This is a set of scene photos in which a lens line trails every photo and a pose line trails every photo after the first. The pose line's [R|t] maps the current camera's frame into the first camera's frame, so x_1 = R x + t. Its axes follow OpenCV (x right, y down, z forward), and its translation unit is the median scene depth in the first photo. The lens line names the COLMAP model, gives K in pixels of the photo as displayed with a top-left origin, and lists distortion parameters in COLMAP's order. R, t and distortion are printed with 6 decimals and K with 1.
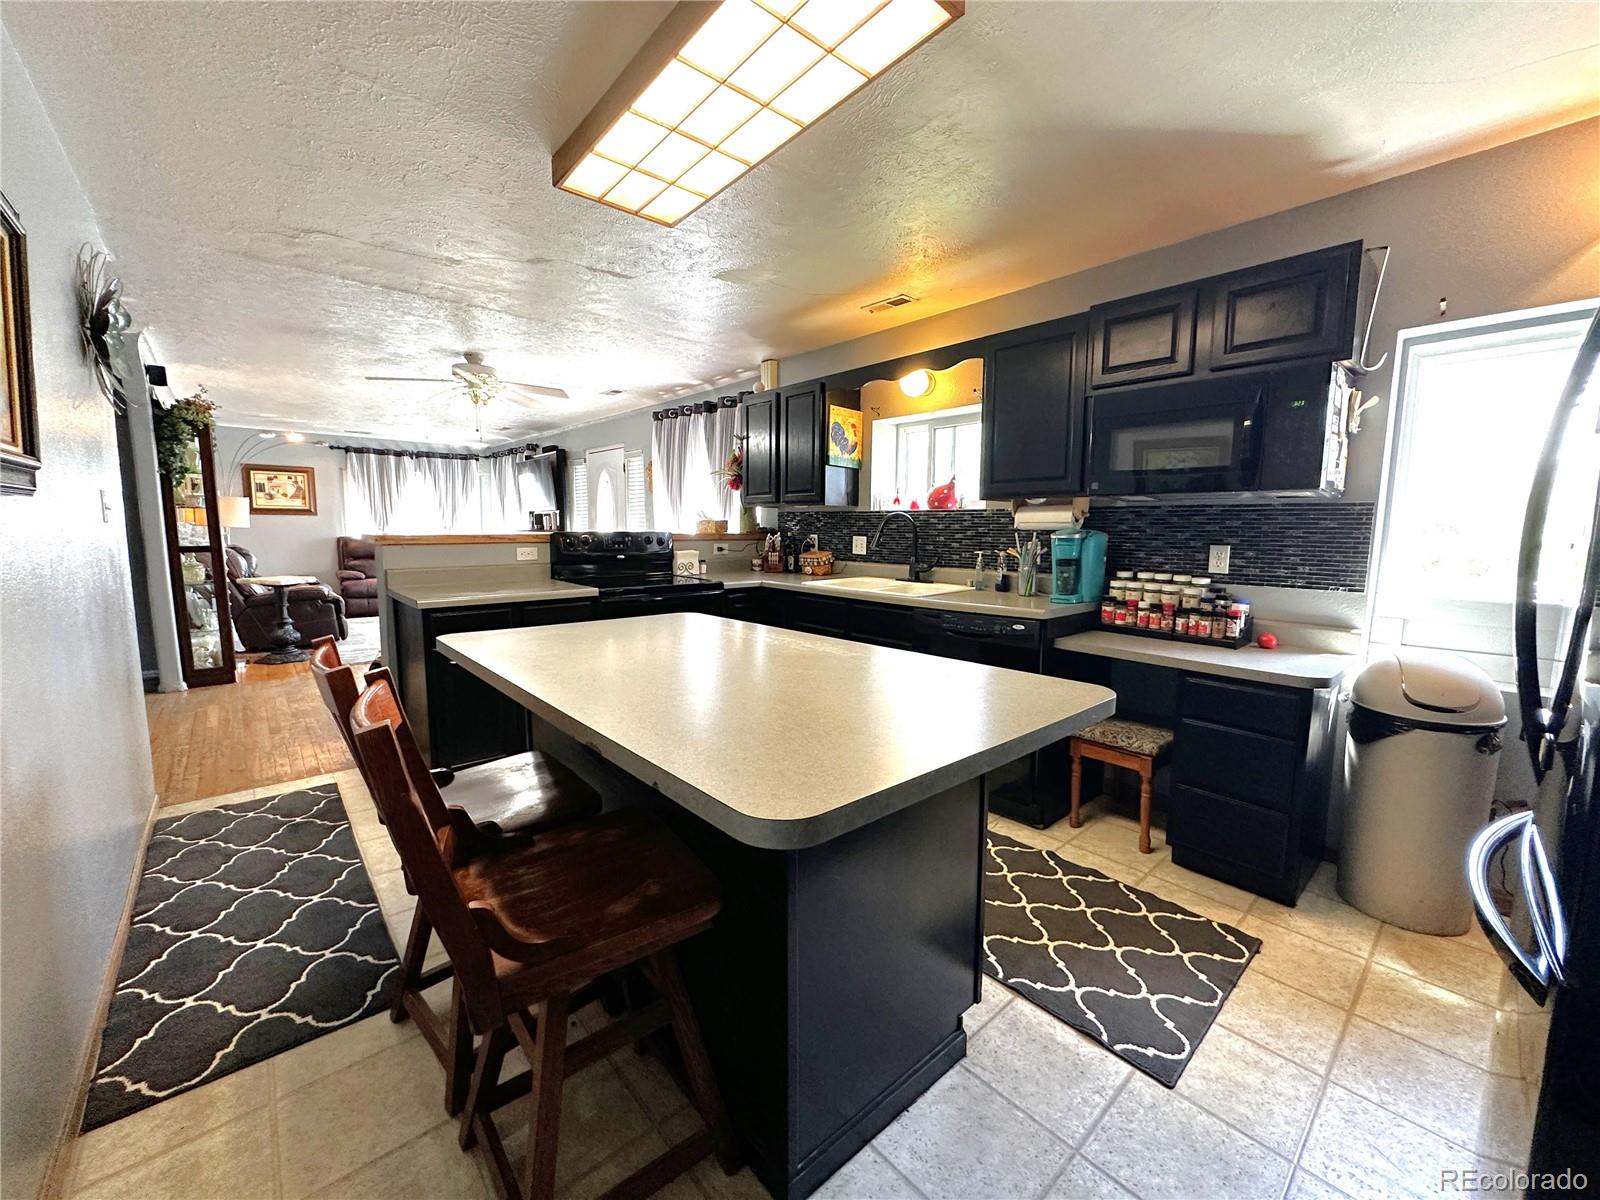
lens RADIAL K [[637.0, 0, 796.5], [0, 637.0, 598.6], [0, 0, 1]] dist [-0.002577, 0.000596]
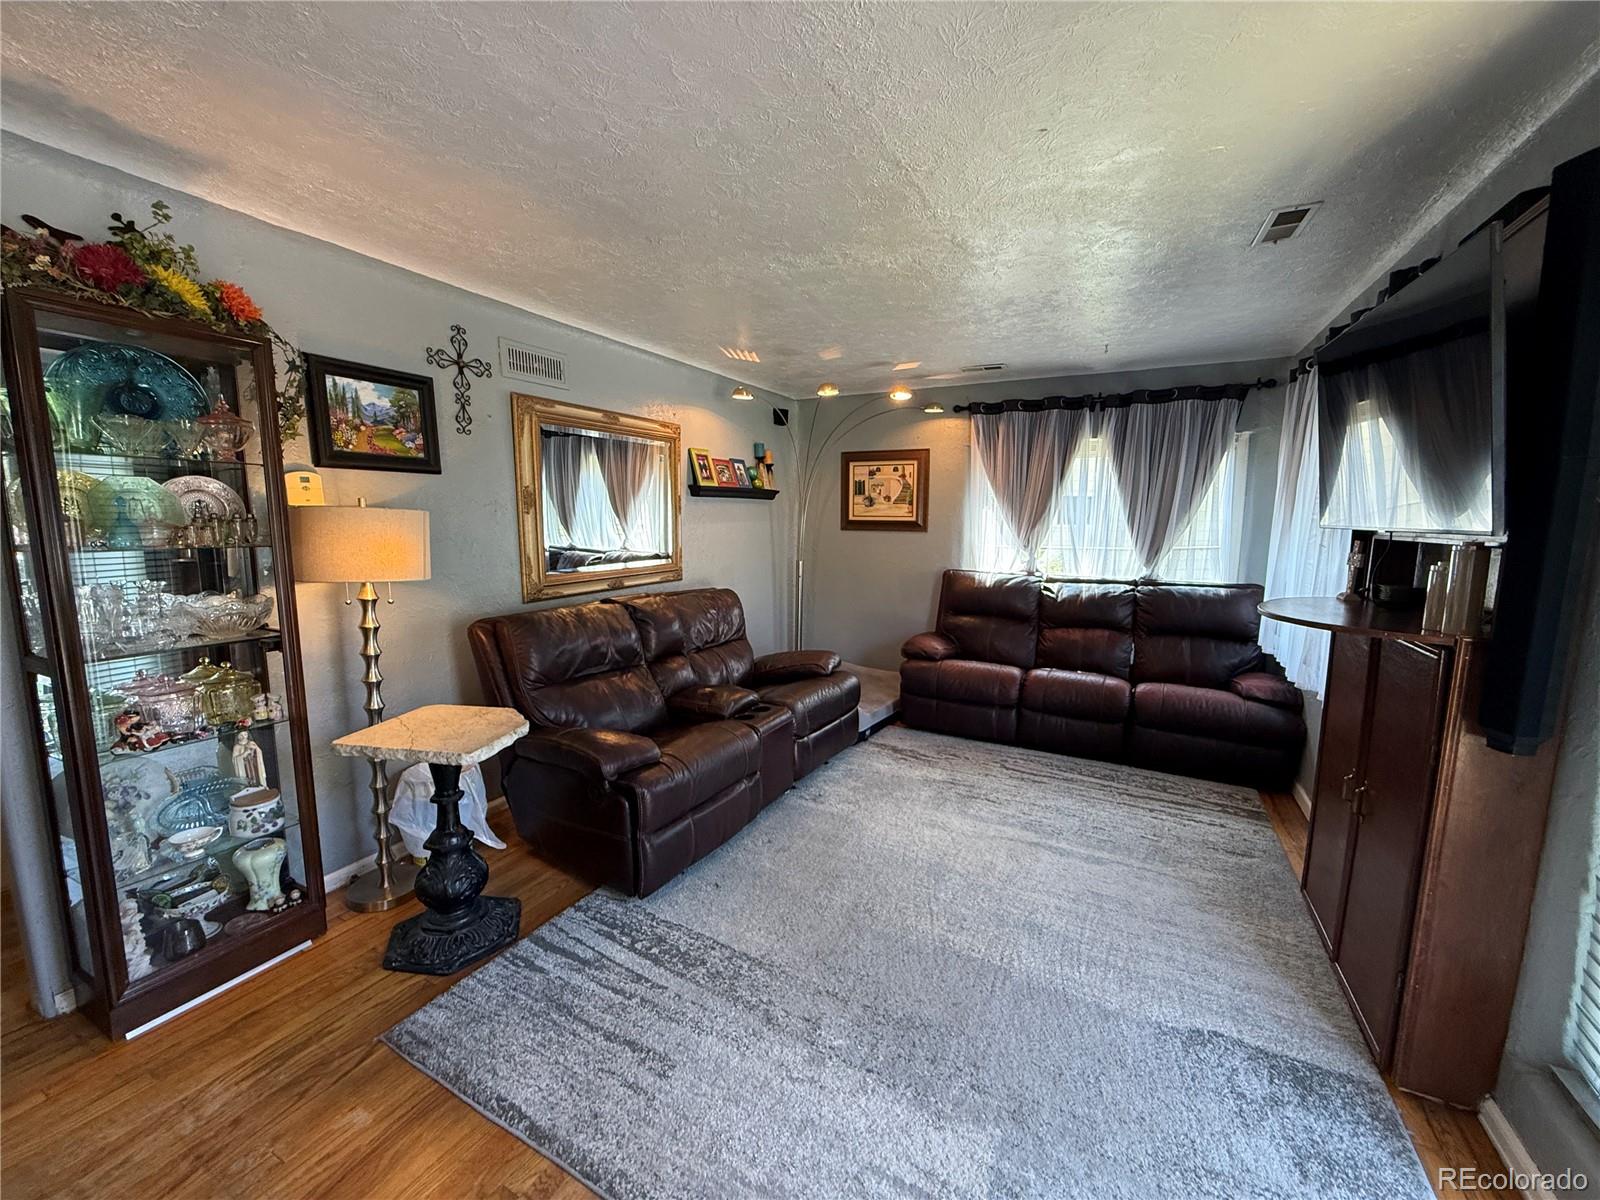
lens RADIAL K [[637.0, 0, 777.8], [0, 637.0, 617.1], [0, 0, 1]] dist [0.014267, 0.000060]
pose [[0.341167, 0.141365, -0.929312, -0.481277], [-0.112778, 0.987642, 0.108835, -0.201275], [0.933213, 0.067675, 0.352893, 1.330912]]
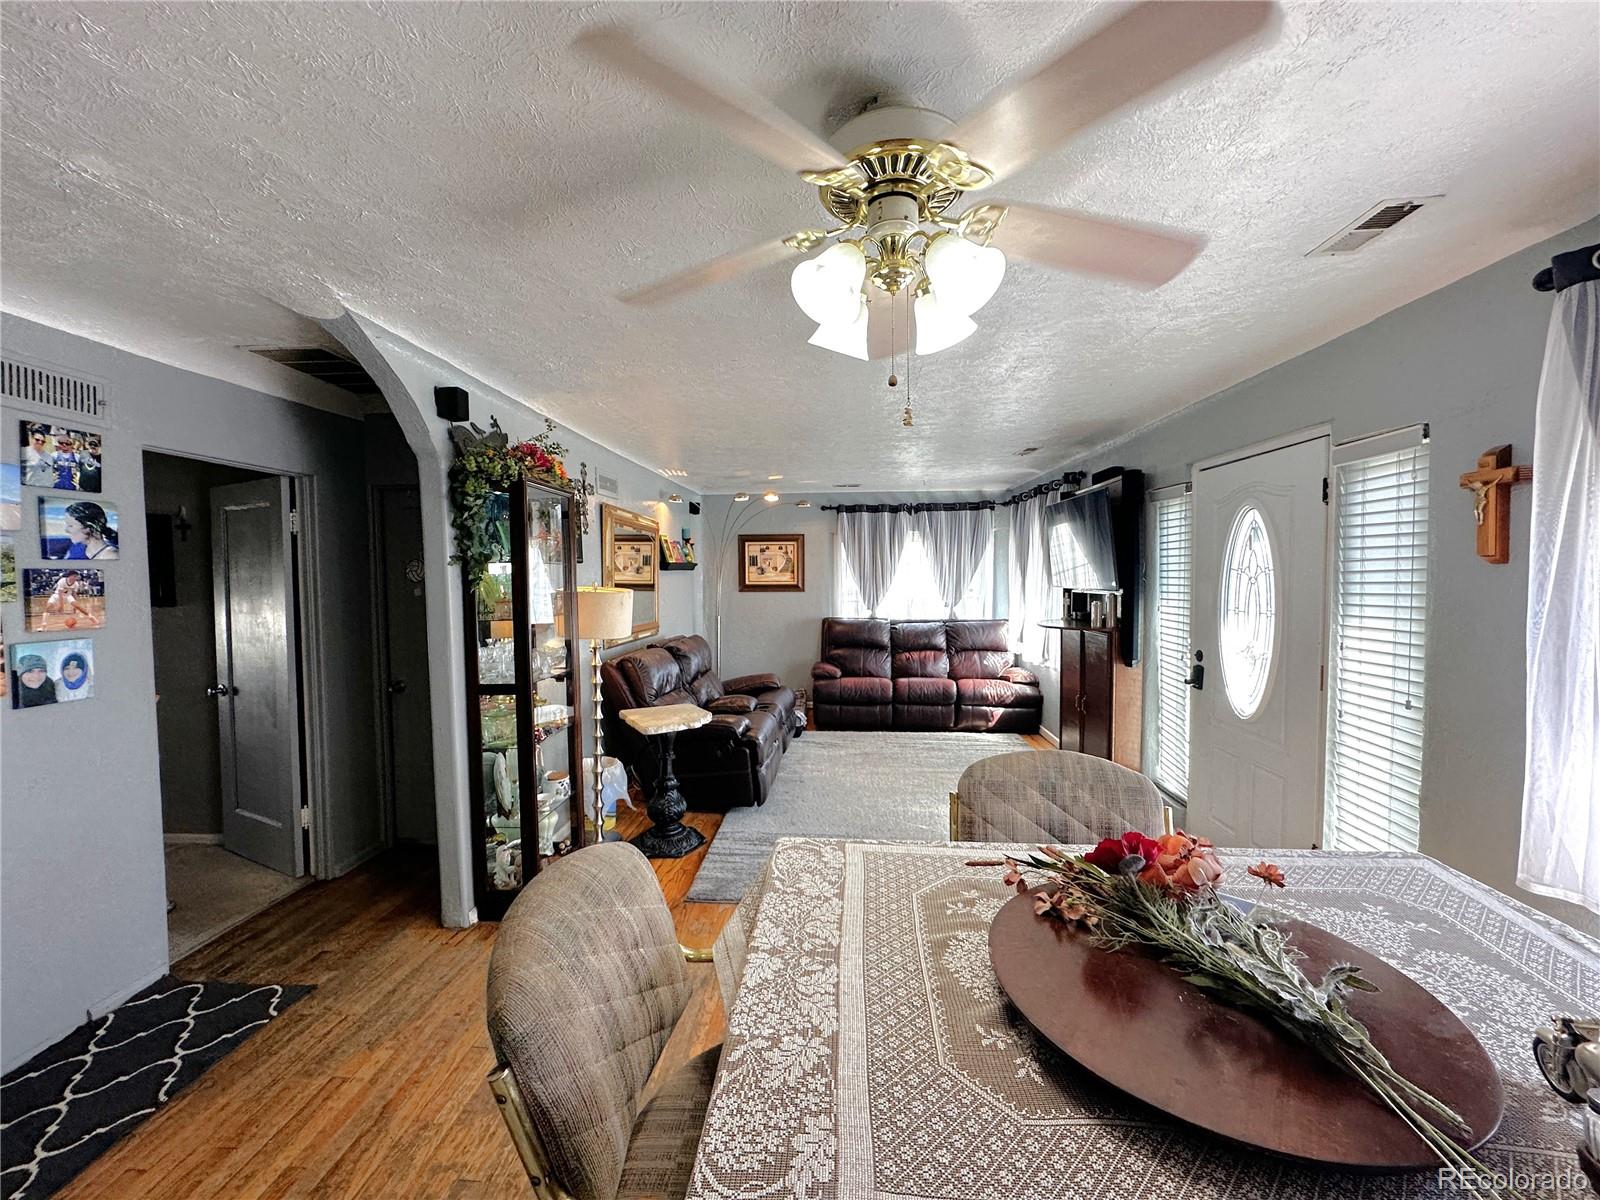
lens RADIAL K [[637.0, 0, 800.7], [0, 637.0, 599.4], [0, 0, 1]] dist [-0.002577, 0.000596]
pose [[0.708158, 0.014183, -0.705912, -0.351468], [-0.066619, 0.996680, -0.046806, -0.163088], [0.702905, 0.080173, 0.706751, 0.827337]]
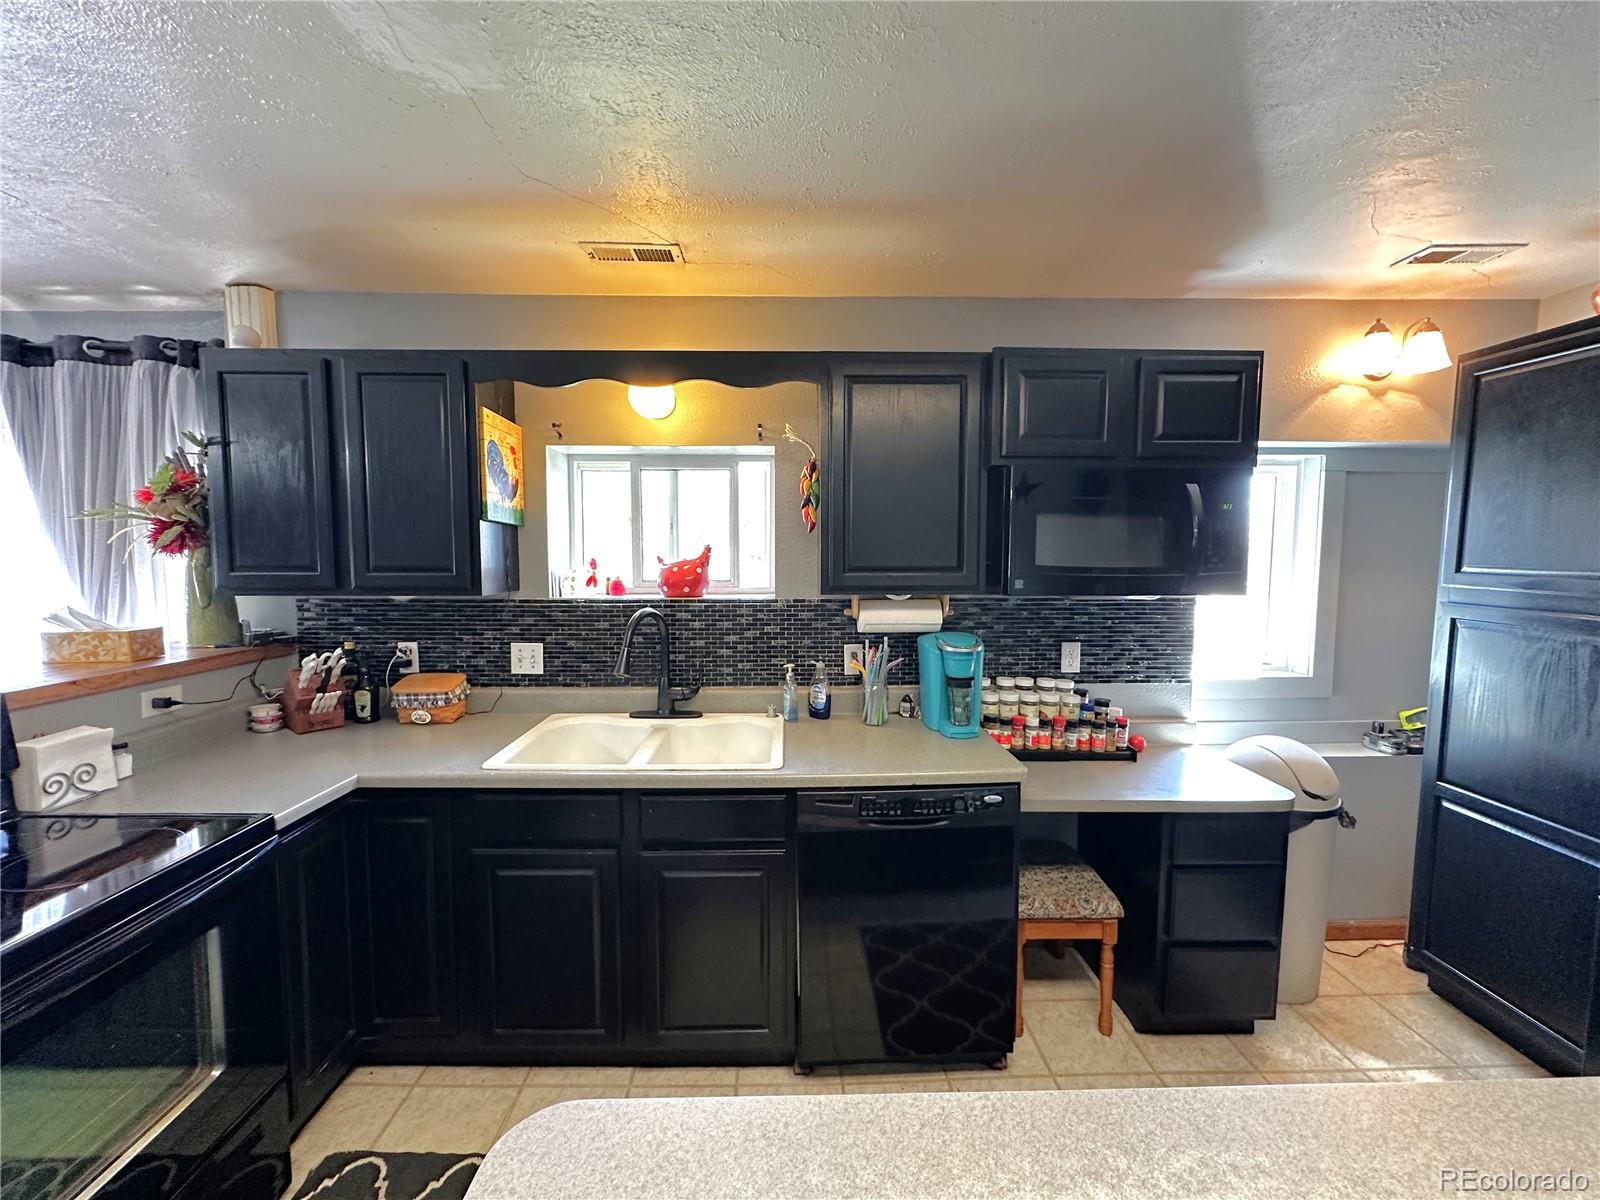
lens RADIAL K [[637.0, 0, 798.4], [0, 637.0, 601.4], [0, 0, 1]] dist [-0.002577, 0.000596]
pose [[0.643375, -0.062109, 0.763028, -0.165839], [0.091126, 0.995830, 0.004222, -0.107806], [-0.760109, 0.066815, 0.646352, 0.415982]]
